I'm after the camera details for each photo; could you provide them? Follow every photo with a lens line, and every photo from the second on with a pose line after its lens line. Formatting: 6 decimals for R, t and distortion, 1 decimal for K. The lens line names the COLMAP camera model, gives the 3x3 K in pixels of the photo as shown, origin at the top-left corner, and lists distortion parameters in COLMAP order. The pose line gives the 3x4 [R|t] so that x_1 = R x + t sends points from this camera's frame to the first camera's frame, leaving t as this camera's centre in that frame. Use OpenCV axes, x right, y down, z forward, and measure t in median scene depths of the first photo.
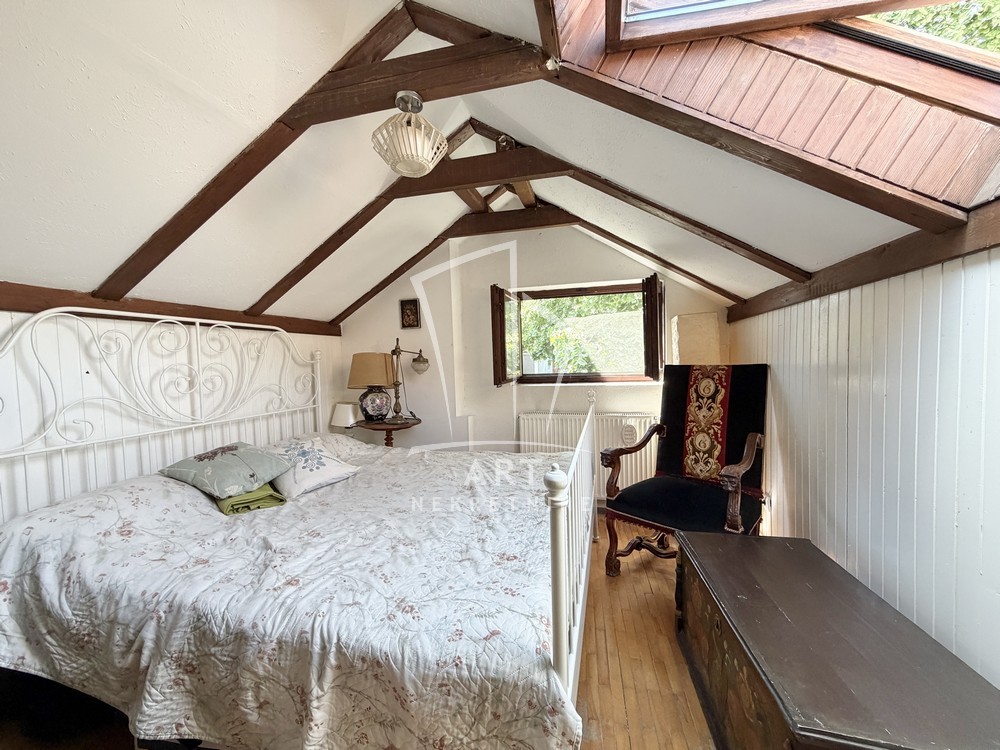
lens RADIAL K [[398.4, 0, 500.6], [0, 398.4, 374.7], [0, 0, 1]] dist [-0.003765, 0.000522]
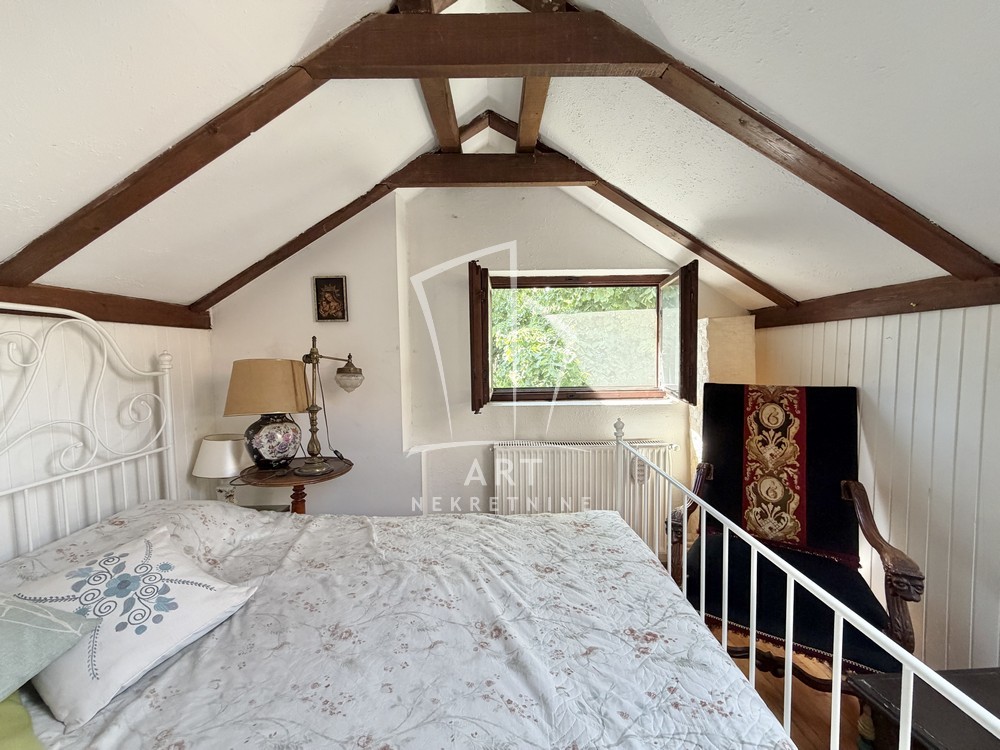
lens RADIAL K [[398.4, 0, 501.0], [0, 398.4, 376.9], [0, 0, 1]] dist [-0.003765, 0.000522]
pose [[0.967754, 0.001900, 0.251890, -0.139976], [-0.005905, 0.999868, 0.015143, -0.041538], [-0.251828, -0.016142, 0.967637, 0.337275]]
